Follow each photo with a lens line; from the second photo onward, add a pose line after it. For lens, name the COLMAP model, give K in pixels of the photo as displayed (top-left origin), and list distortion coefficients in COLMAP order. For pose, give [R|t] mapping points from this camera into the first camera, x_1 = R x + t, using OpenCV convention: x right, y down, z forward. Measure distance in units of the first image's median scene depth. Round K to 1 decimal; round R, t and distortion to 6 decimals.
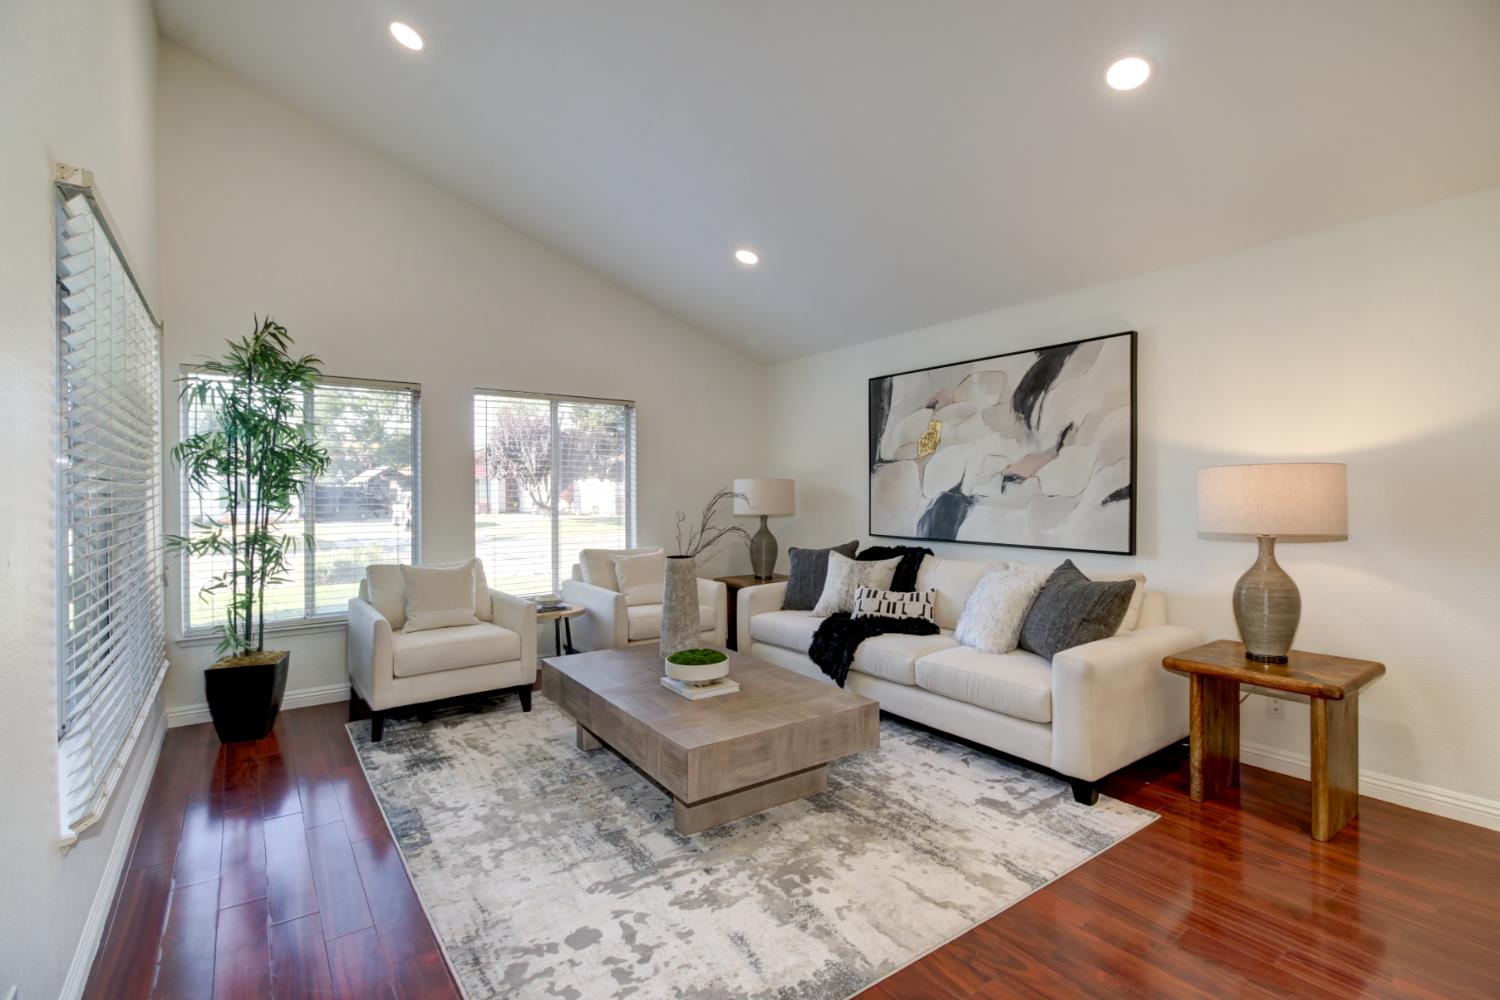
lens RADIAL K [[689.4, 0, 757.8], [0, 689.4, 491.3], [0, 0, 1]] dist [0.011586, -0.007411]
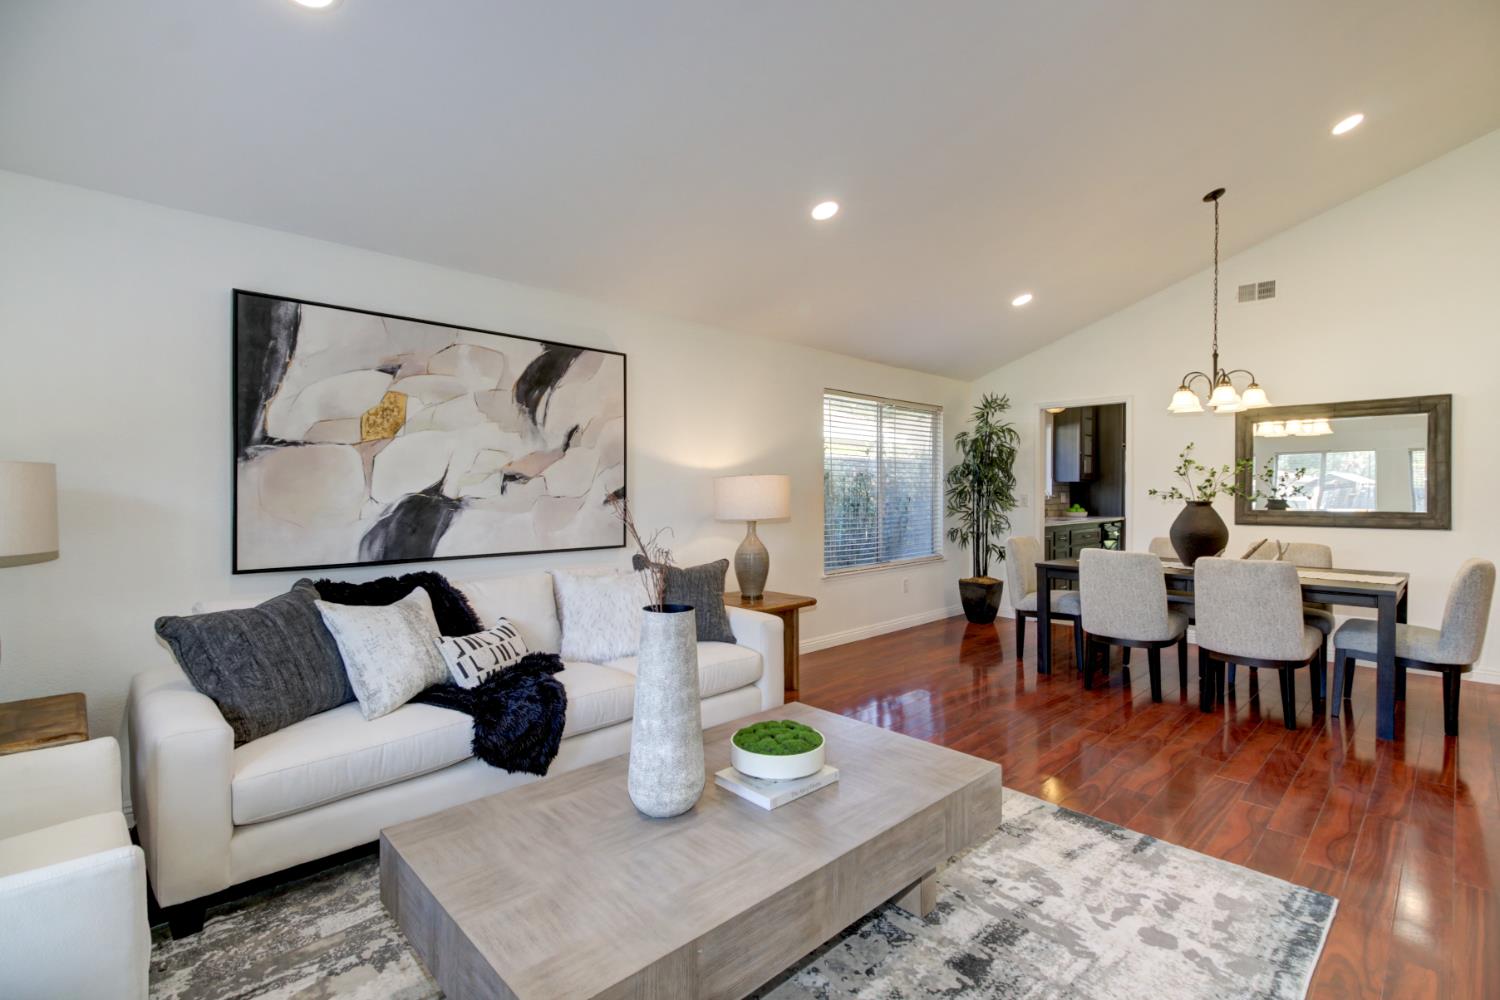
lens RADIAL K [[689.4, 0, 761.3], [0, 689.4, 493.6], [0, 0, 1]] dist [0.011586, -0.007411]
pose [[-0.146619, -0.002762, 0.989189, -0.571529], [0.002560, 0.999992, 0.003171, -0.000230], [-0.989190, 0.002998, -0.146611, 0.846820]]
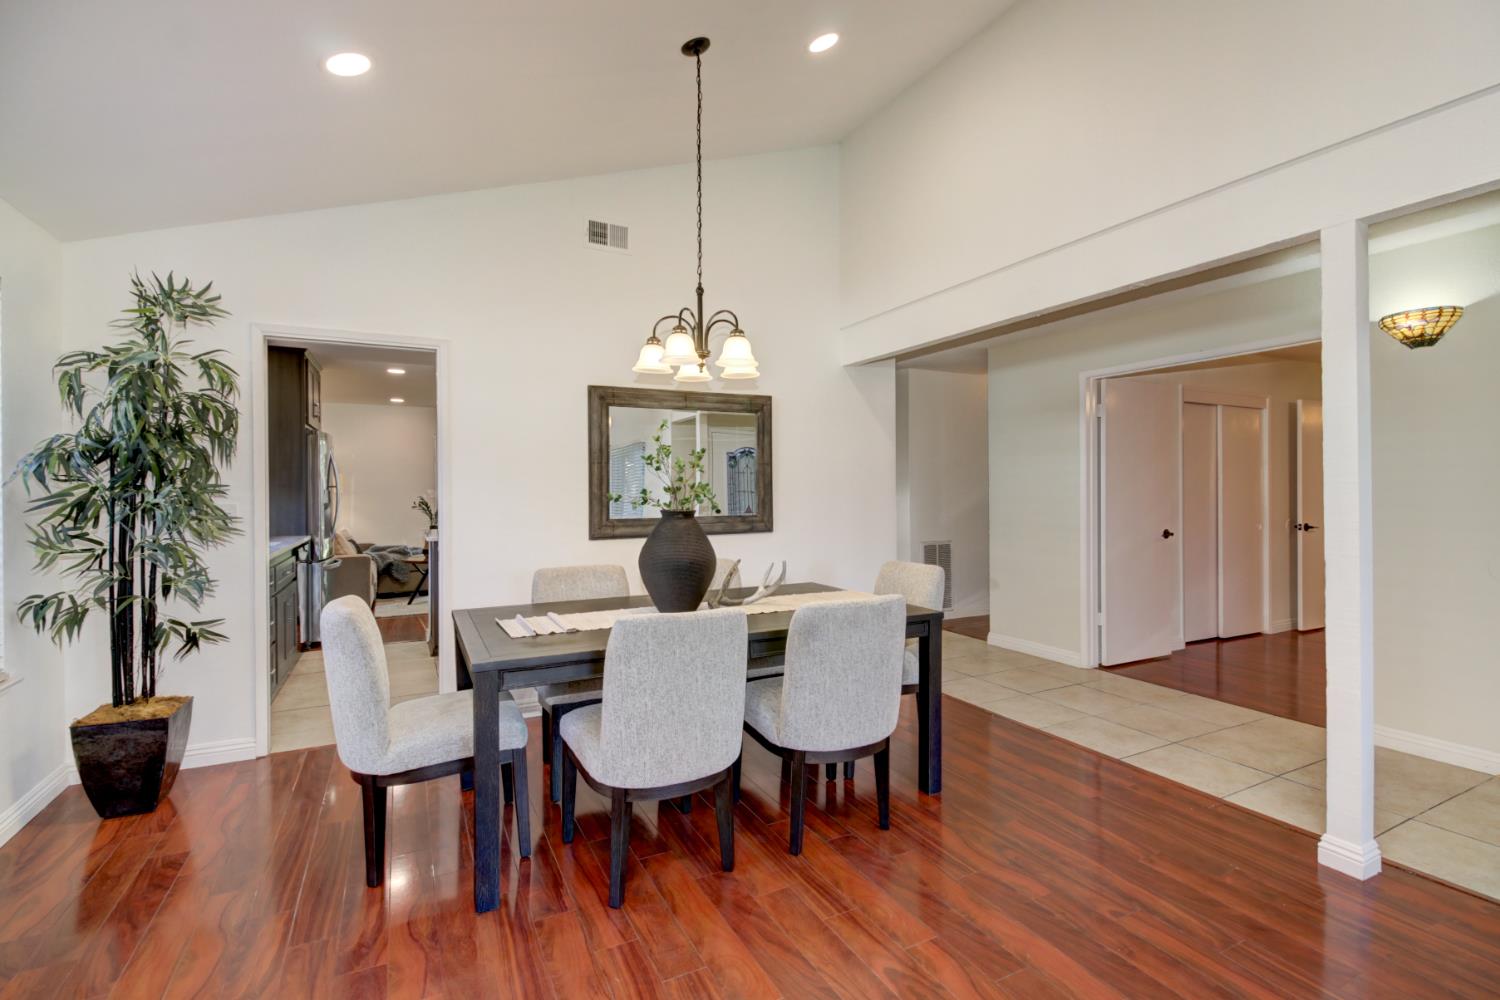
lens RADIAL K [[689.4, 0, 761.6], [0, 689.4, 491.6], [0, 0, 1]] dist [0.011586, -0.007411]
pose [[-0.987657, 0.009098, 0.156366, 0.250584], [0.009619, 0.999950, 0.002572, -0.003346], [-0.156335, 0.004044, -0.987696, 0.678050]]
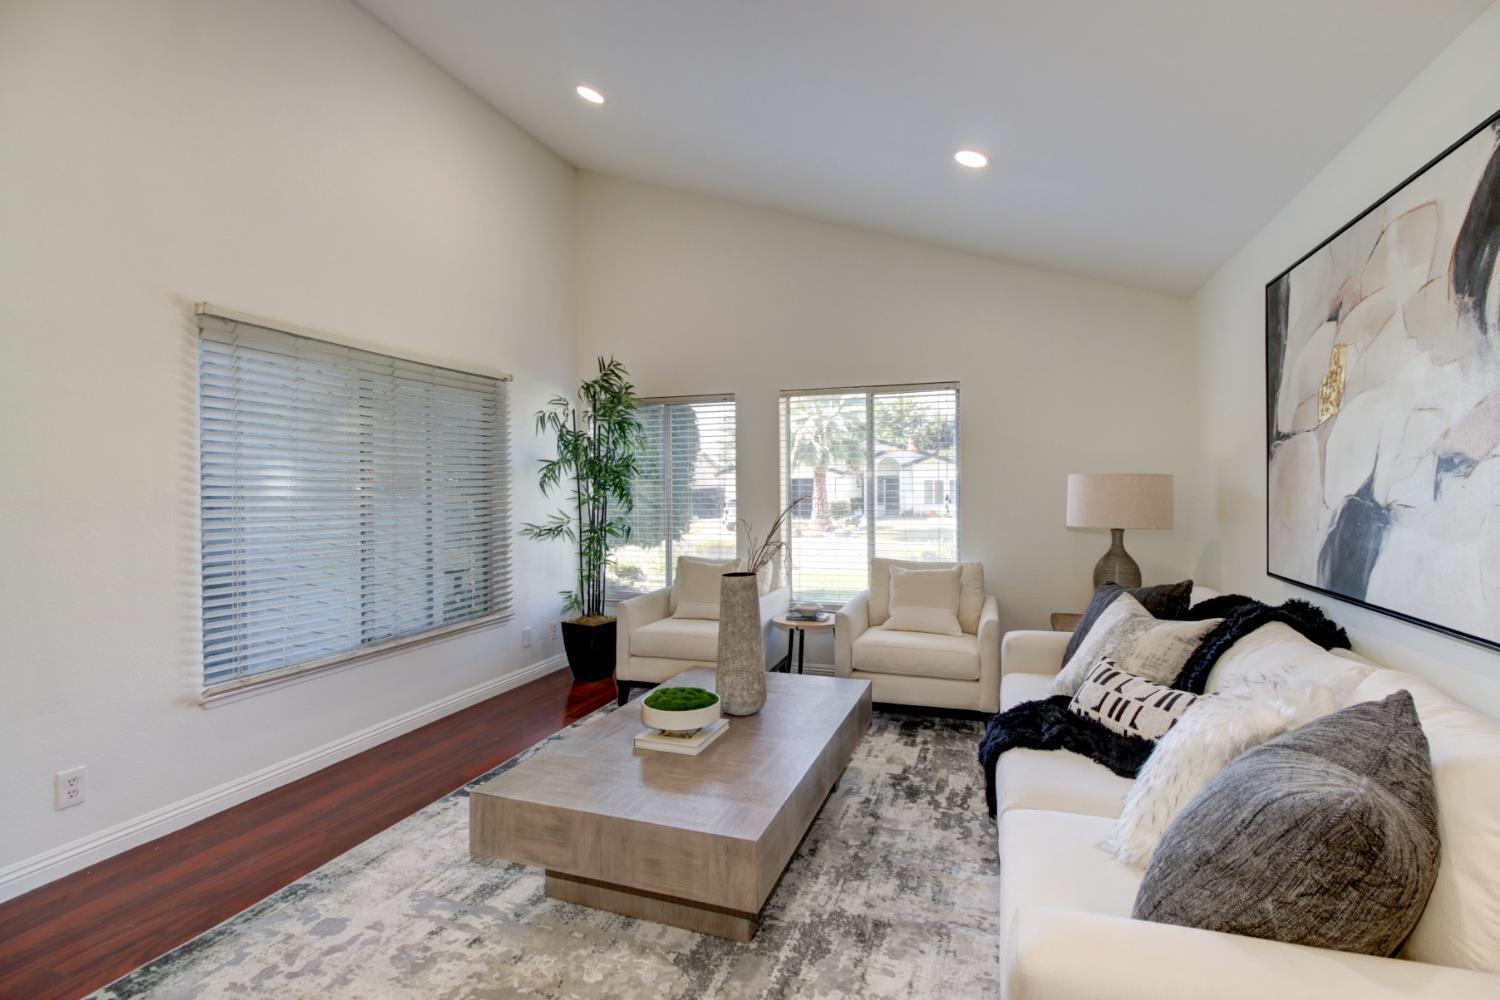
lens RADIAL K [[689.4, 0, 761.8], [0, 689.4, 490.5], [0, 0, 1]] dist [0.011586, -0.007411]
pose [[0.575617, -0.000479, -0.817719, 0.482185], [0.003126, 0.999994, 0.001614, -0.005044], [0.817713, -0.003485, 0.575615, 0.462477]]
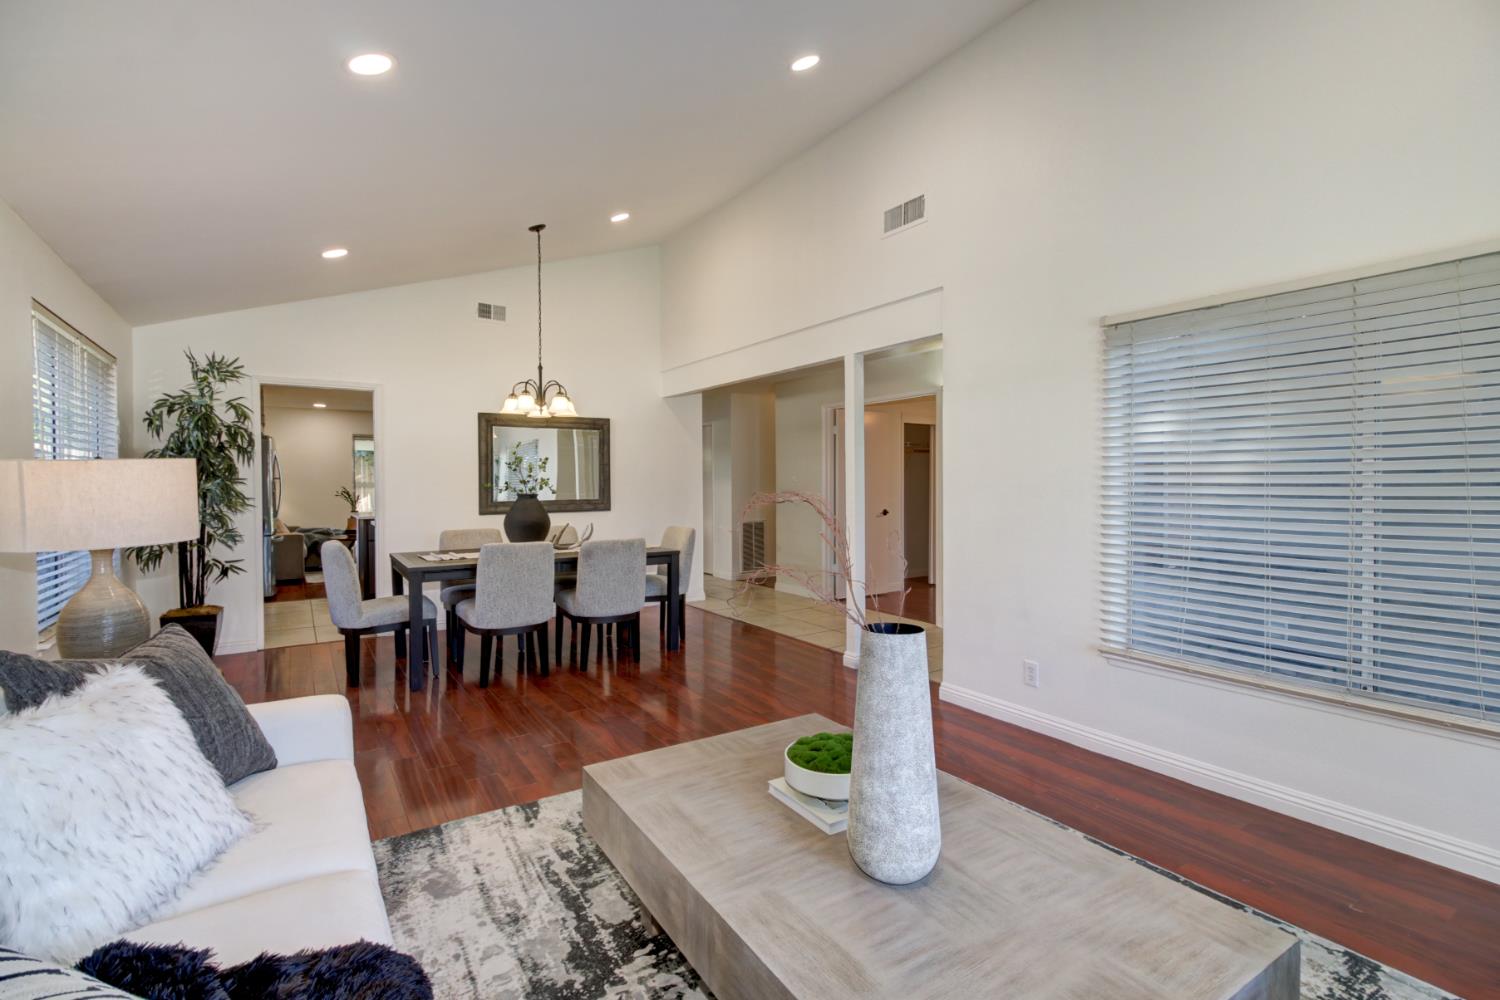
lens RADIAL K [[689.4, 0, 764.1], [0, 689.4, 493.6], [0, 0, 1]] dist [0.011586, -0.007411]
pose [[-0.999226, 0.005634, 0.038923, -0.037084], [0.006341, 0.999817, 0.018065, -0.003425], [-0.038814, 0.018298, -0.999079, 1.232539]]
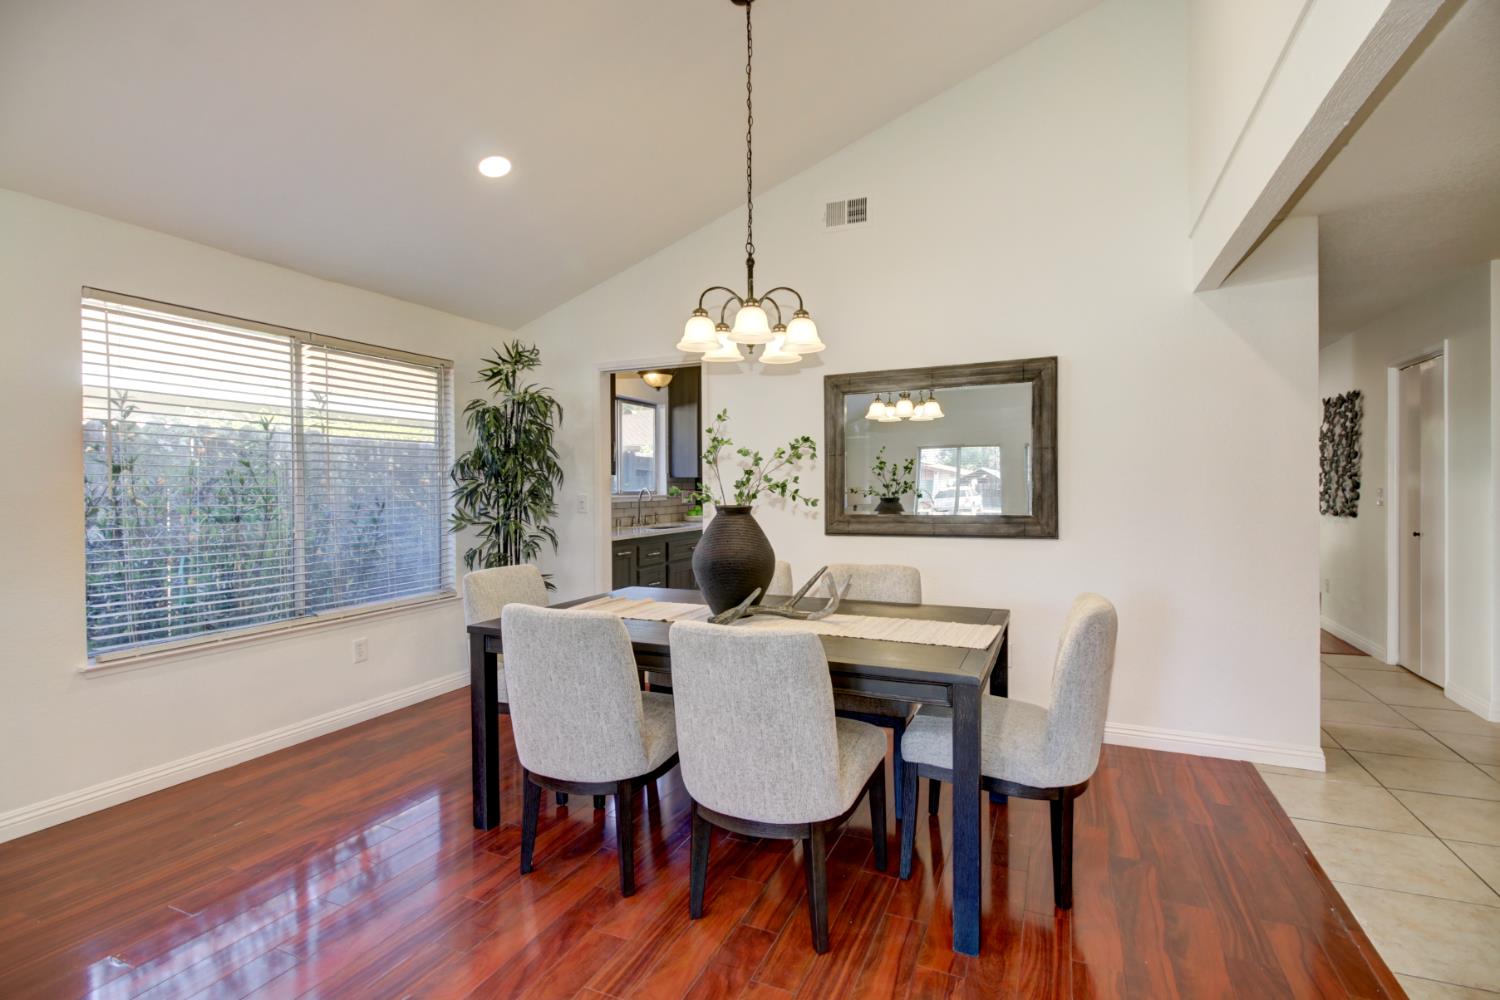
lens RADIAL K [[689.4, 0, 752.5], [0, 689.4, 490.0], [0, 0, 1]] dist [0.011586, -0.007411]
pose [[-0.493259, 0.003890, 0.869874, -0.151328], [0.011456, 0.999932, 0.002024, 0.000456], [-0.869807, 0.010964, -0.493270, 0.283732]]
